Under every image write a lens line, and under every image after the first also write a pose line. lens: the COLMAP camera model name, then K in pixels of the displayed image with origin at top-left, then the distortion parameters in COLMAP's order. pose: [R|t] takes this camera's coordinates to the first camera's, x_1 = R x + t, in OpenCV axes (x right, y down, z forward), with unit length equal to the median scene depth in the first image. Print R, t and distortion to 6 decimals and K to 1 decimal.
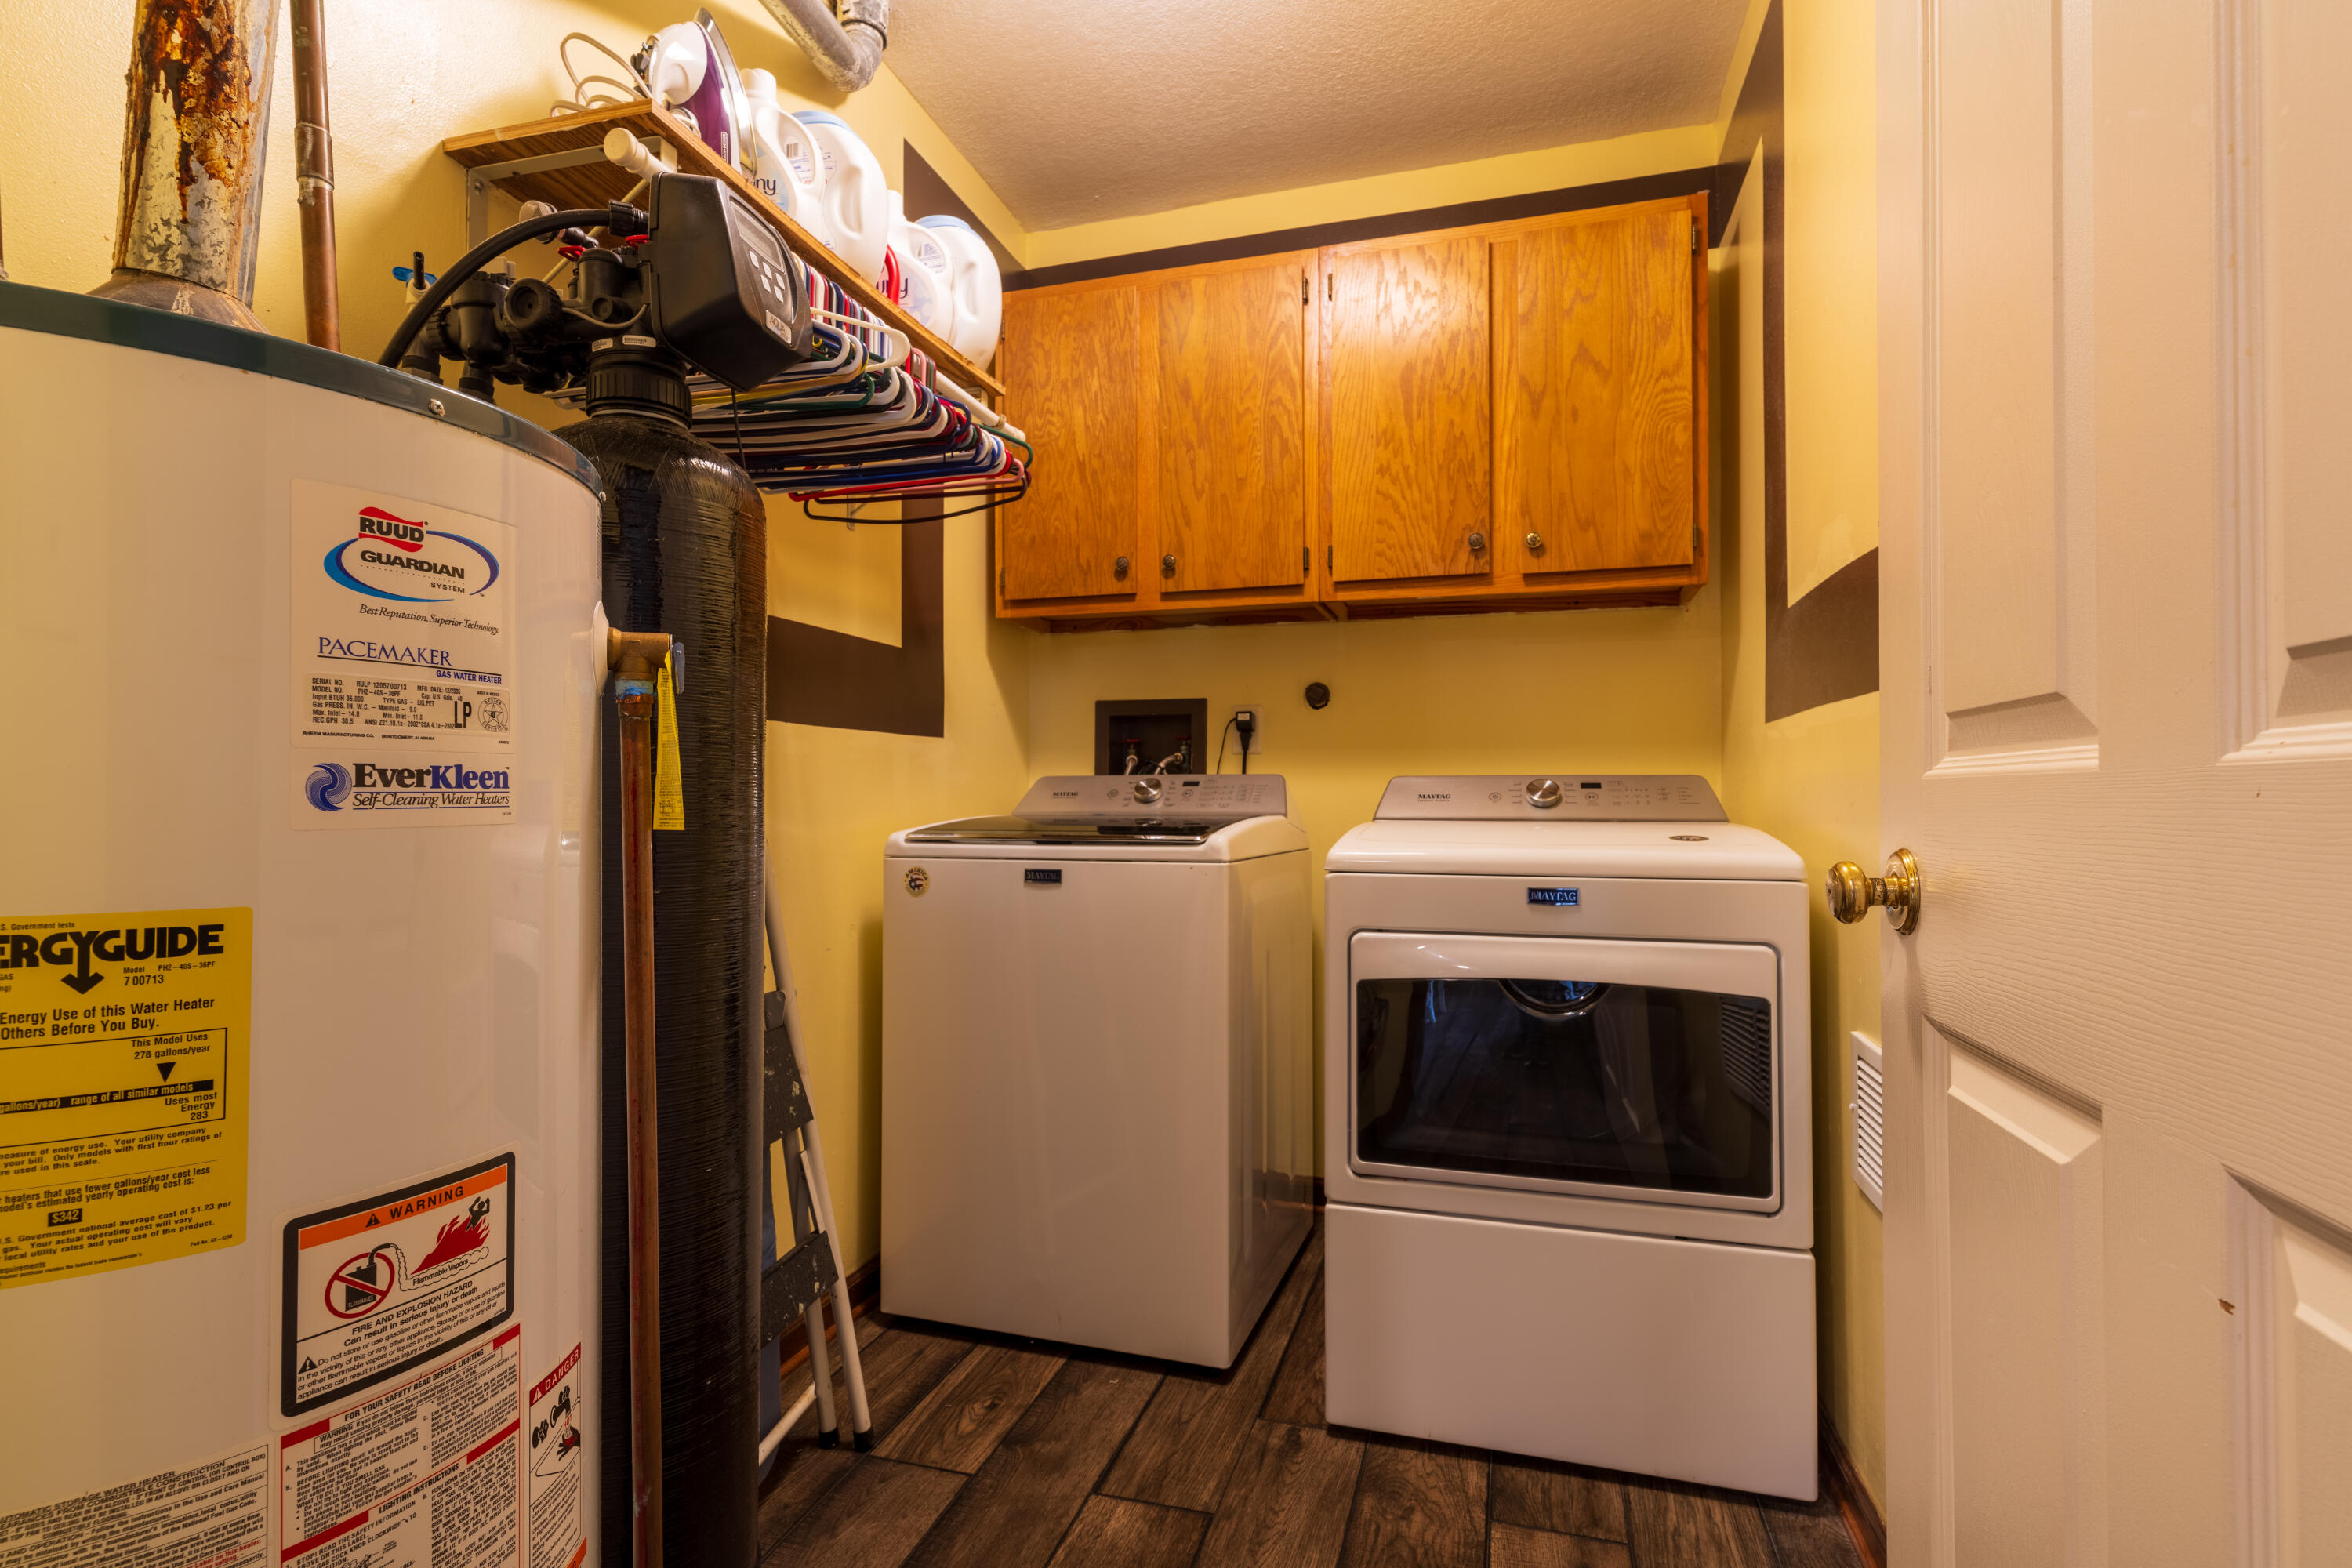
lens RADIAL K [[1106.4, 0, 1181.0], [0, 1106.4, 784.2], [0, 0, 1]] dist [-0.001028, -0.000443]
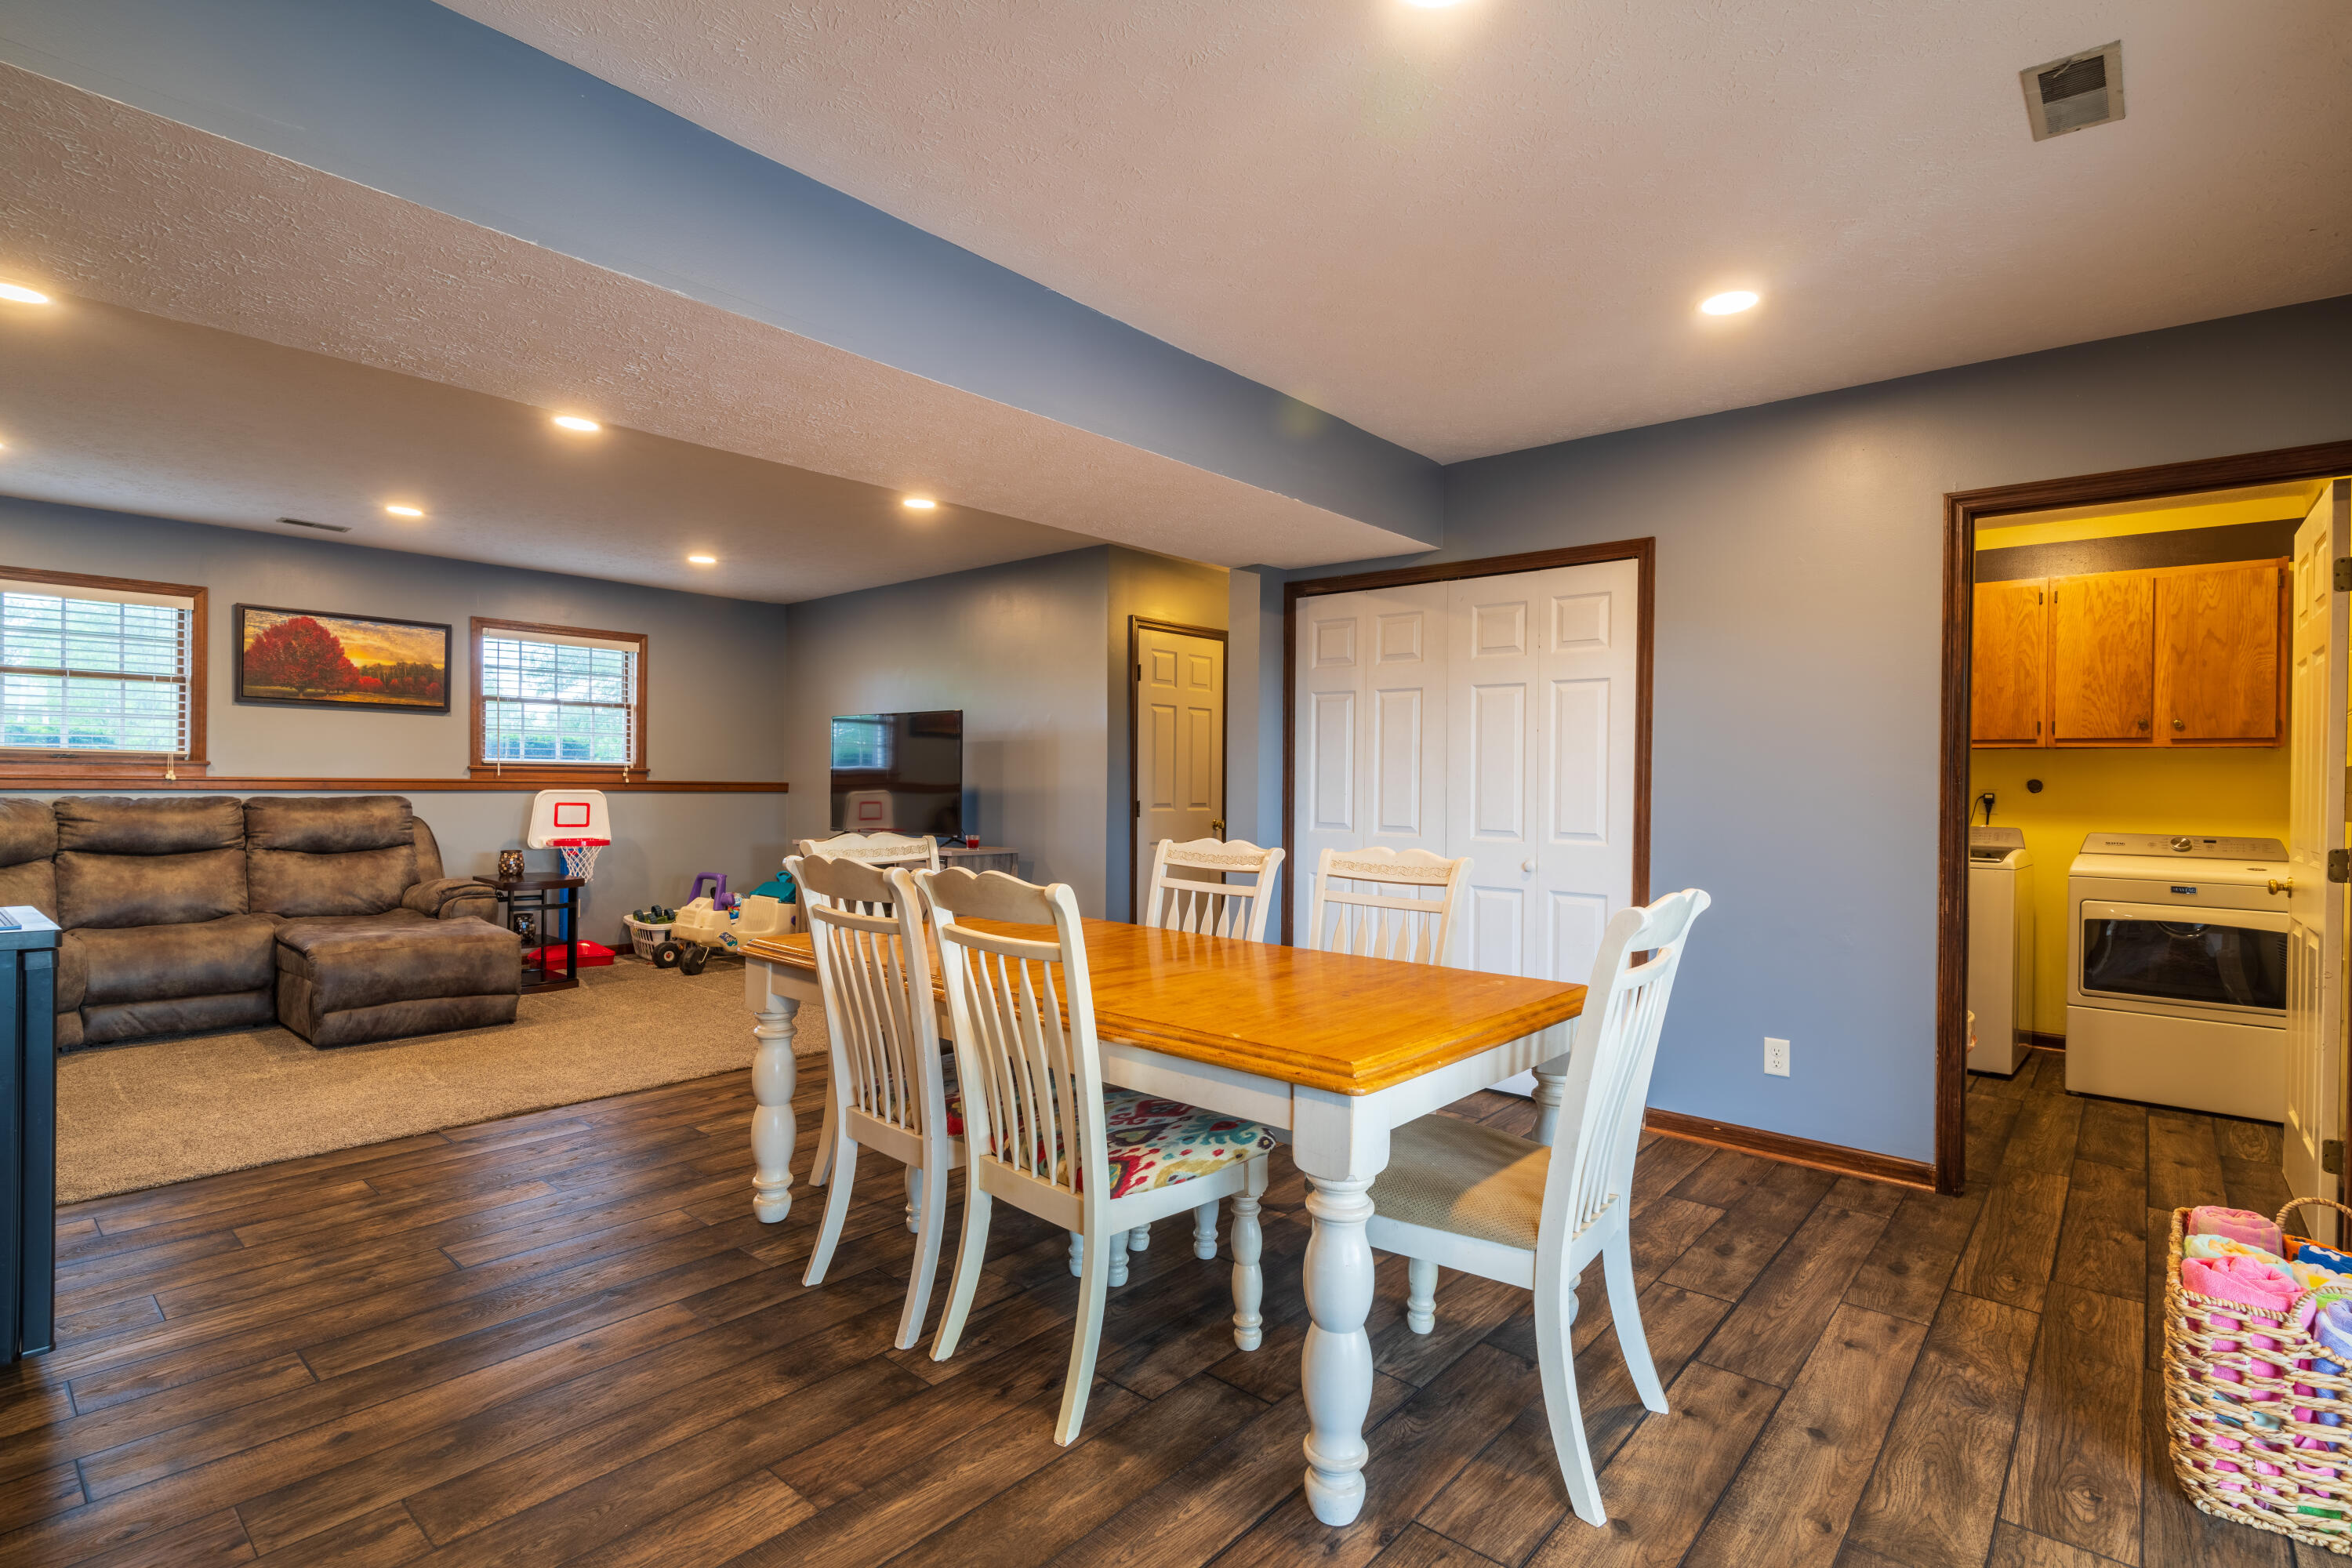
lens RADIAL K [[1106.4, 0, 1177.5], [0, 1106.4, 785.3], [0, 0, 1]] dist [-0.001028, -0.000443]
pose [[0.908785, 0.016775, -0.416928, -0.527088], [-0.013699, 0.999852, 0.010370, -0.098231], [0.417040, -0.003712, 0.908881, -1.688920]]
